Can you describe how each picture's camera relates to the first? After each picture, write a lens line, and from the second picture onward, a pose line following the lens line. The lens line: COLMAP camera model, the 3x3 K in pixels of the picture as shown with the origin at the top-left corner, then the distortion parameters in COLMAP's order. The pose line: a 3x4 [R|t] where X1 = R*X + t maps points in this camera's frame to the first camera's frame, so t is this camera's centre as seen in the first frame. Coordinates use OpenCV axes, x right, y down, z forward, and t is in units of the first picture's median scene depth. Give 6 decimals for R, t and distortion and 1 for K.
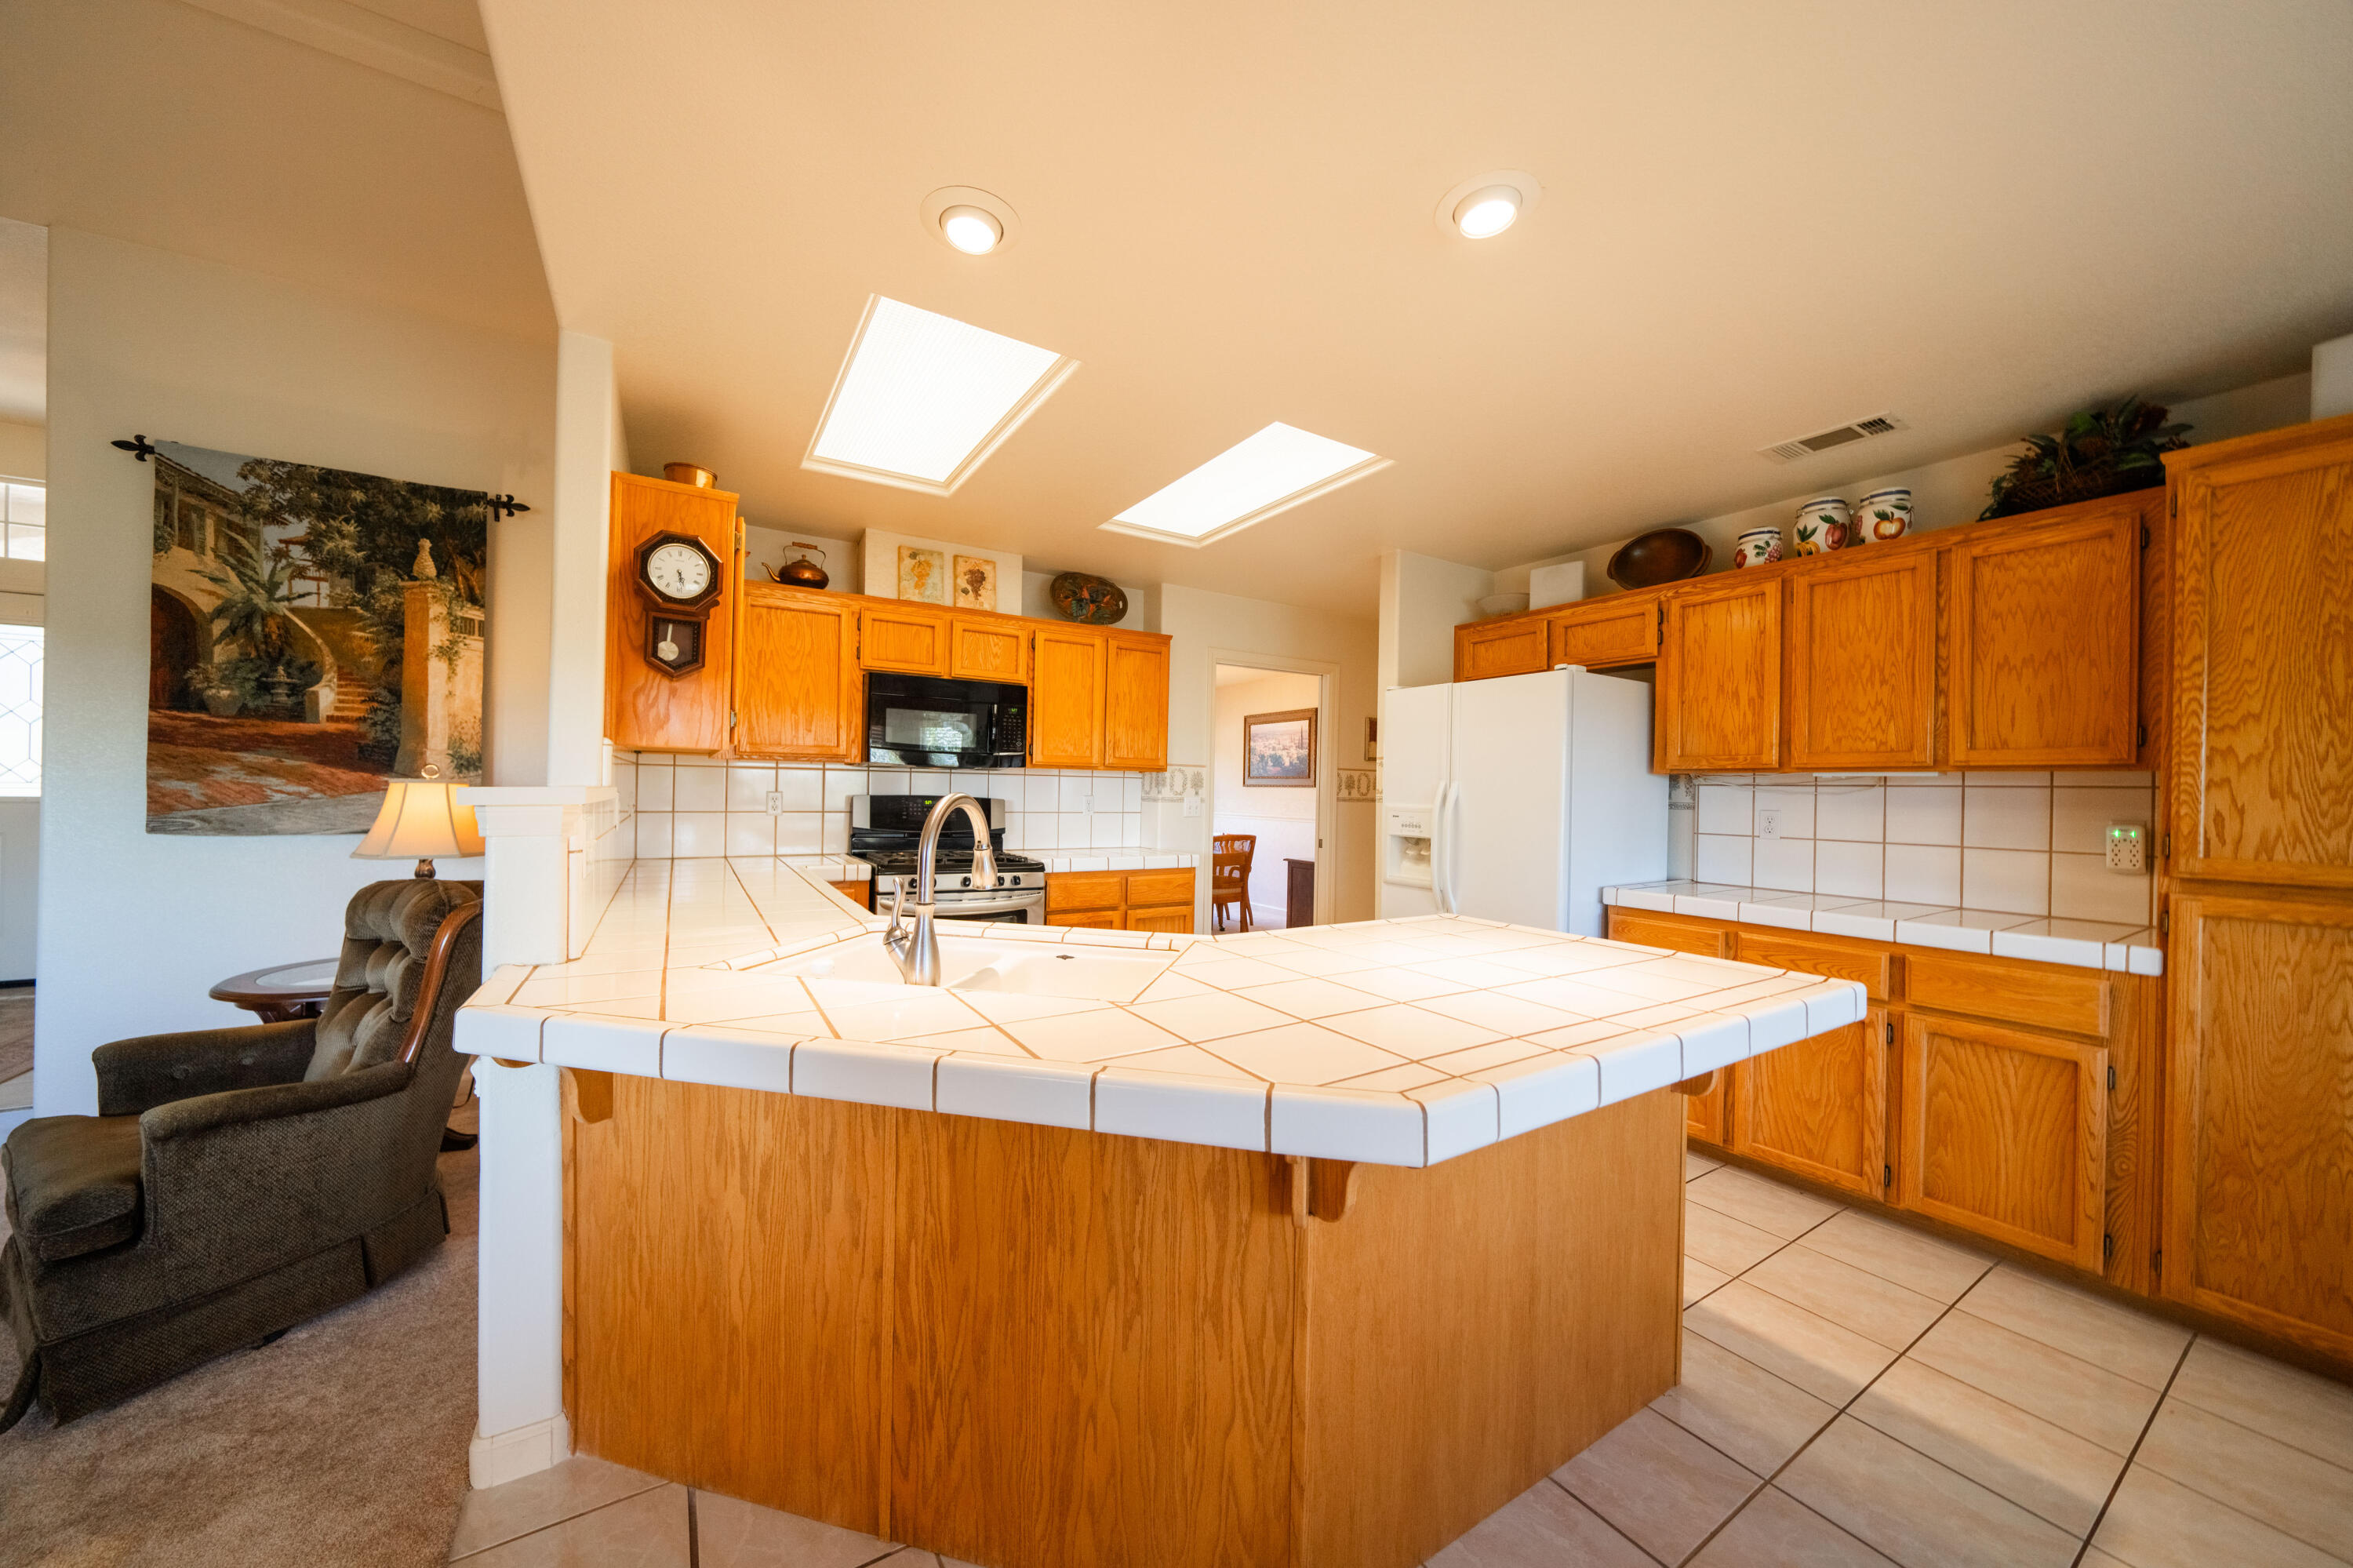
lens RADIAL K [[822.0, 0, 1173.1], [0, 822.0, 777.9], [0, 0, 1]] dist [-0.002234, -0.000023]
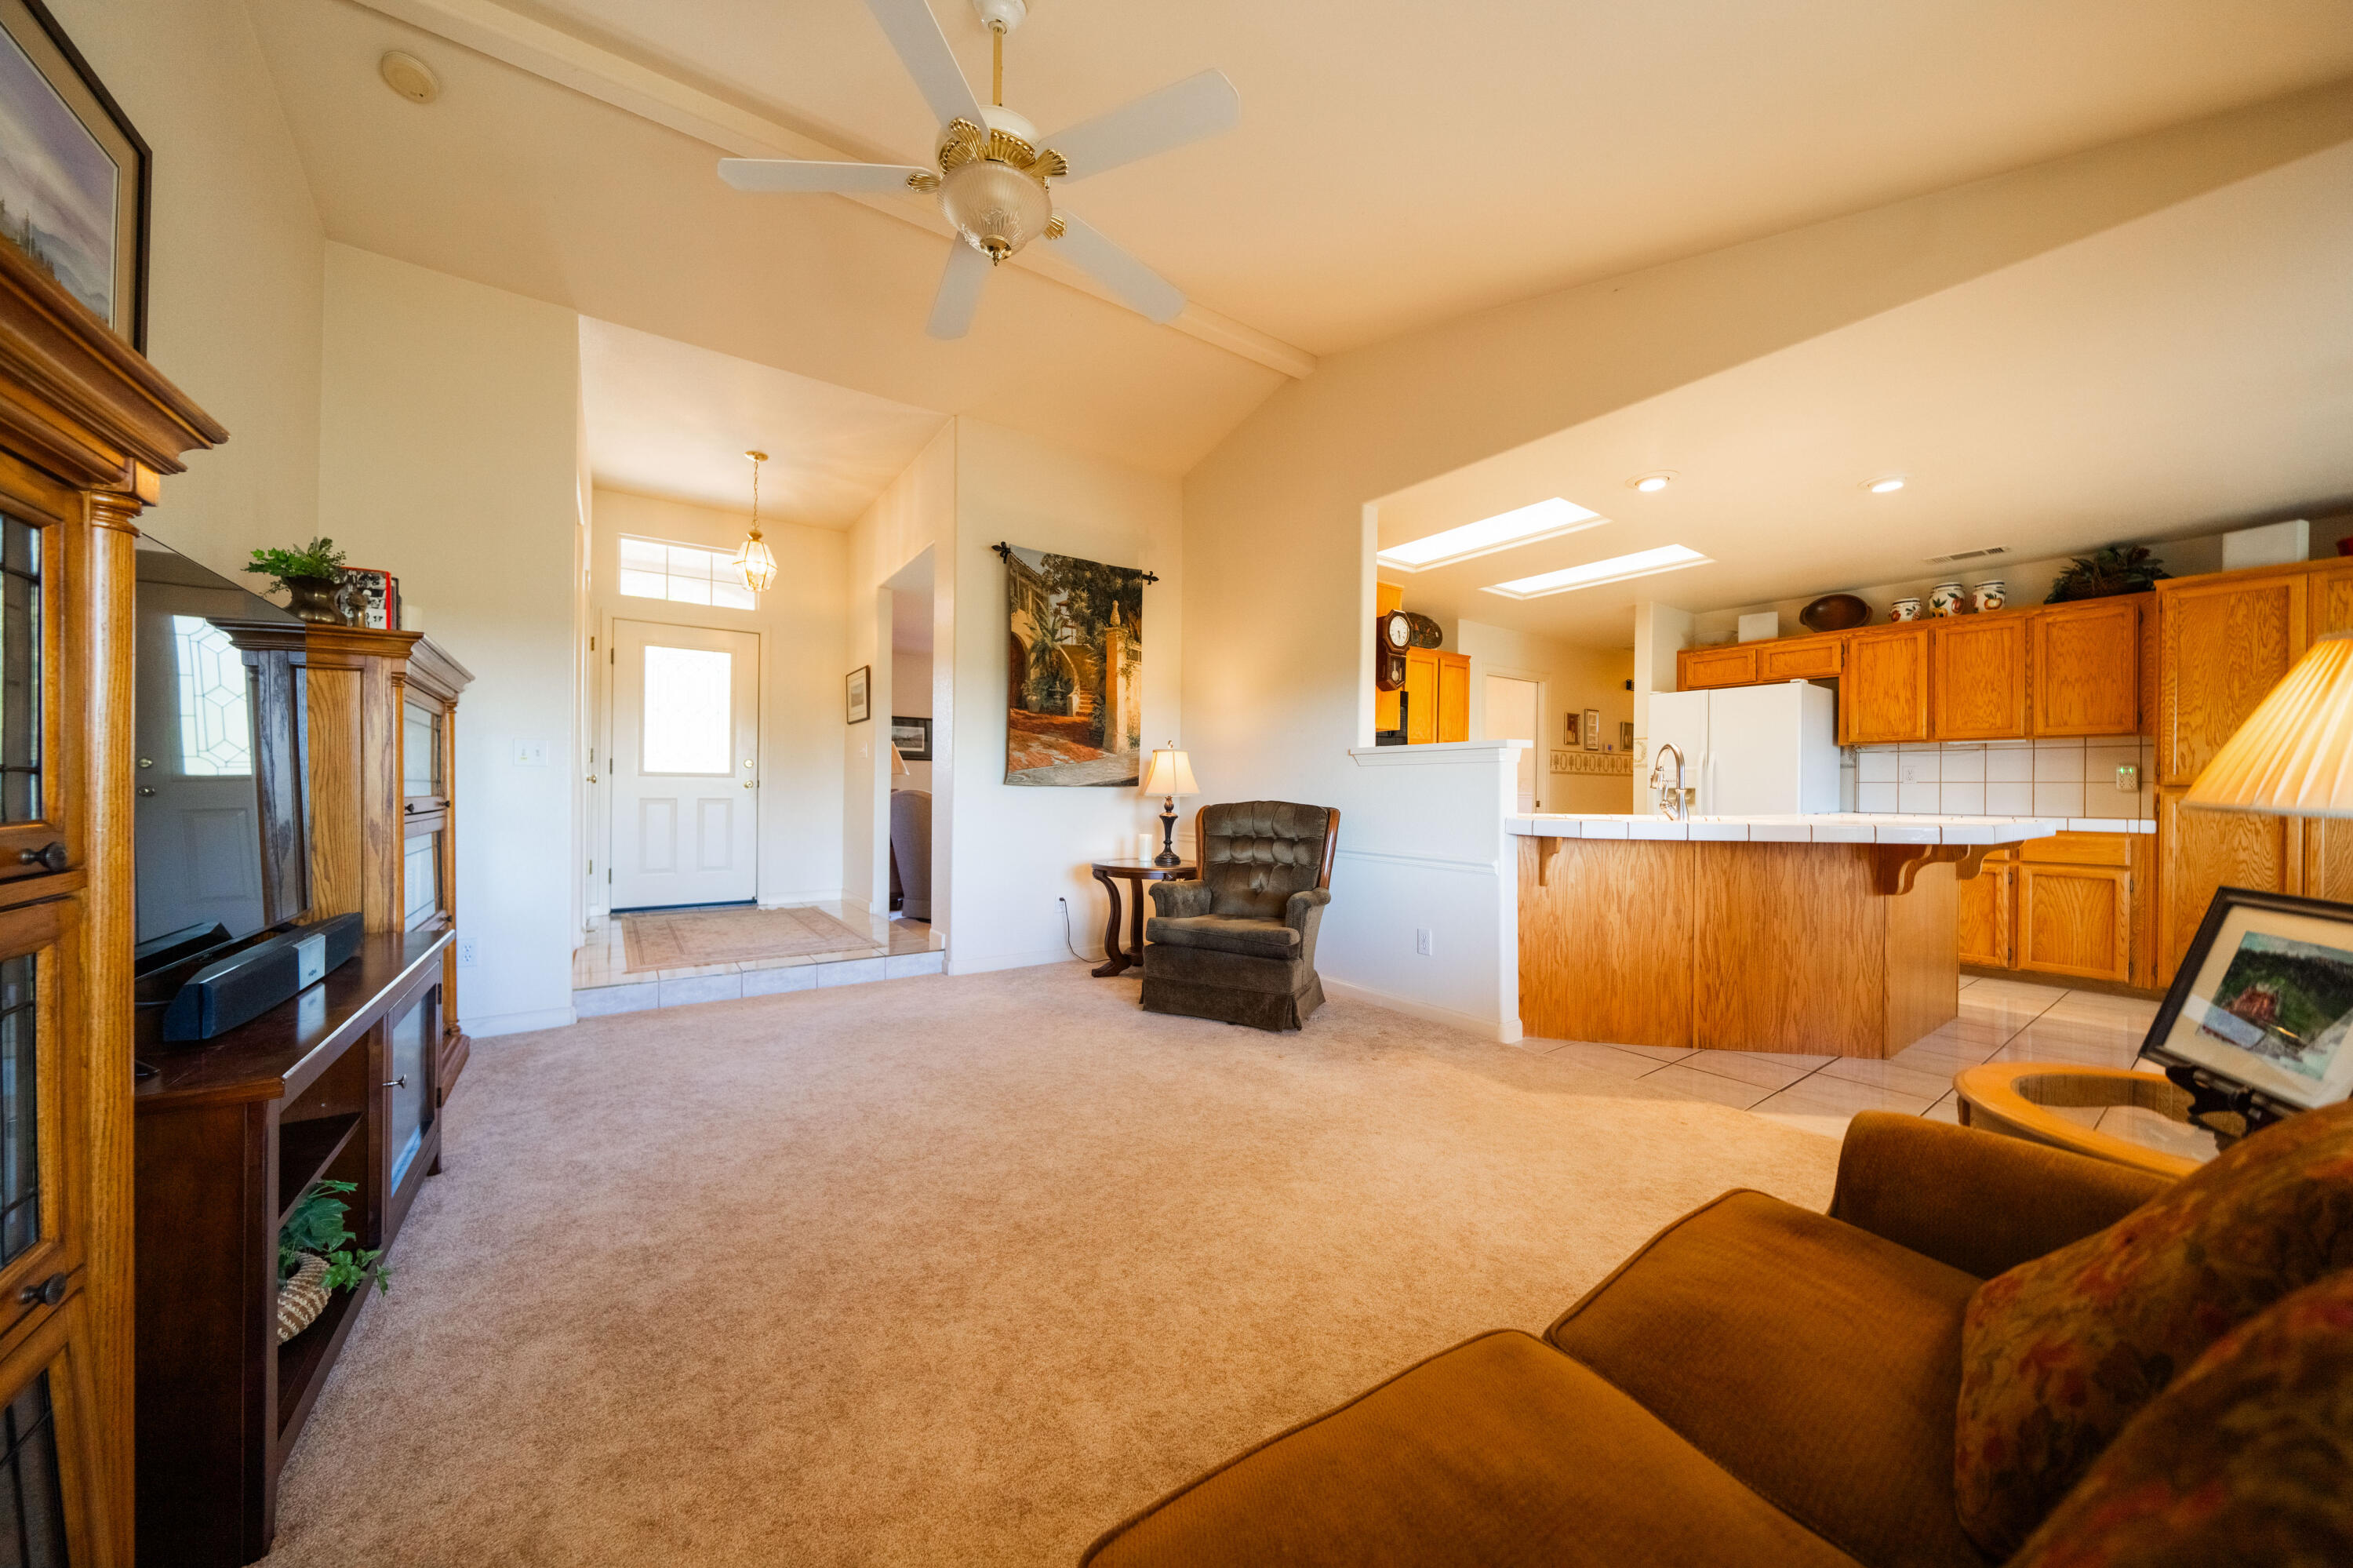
lens RADIAL K [[835.7, 0, 1148.1], [0, 835.7, 779.5], [0, 0, 1]] dist [-0.000511, 0.000046]
pose [[0.998022, -0.008317, 0.062309, -1.059150], [0.008273, 0.999965, 0.000953, 0.059695], [-0.062315, -0.000435, 0.998056, -0.684692]]
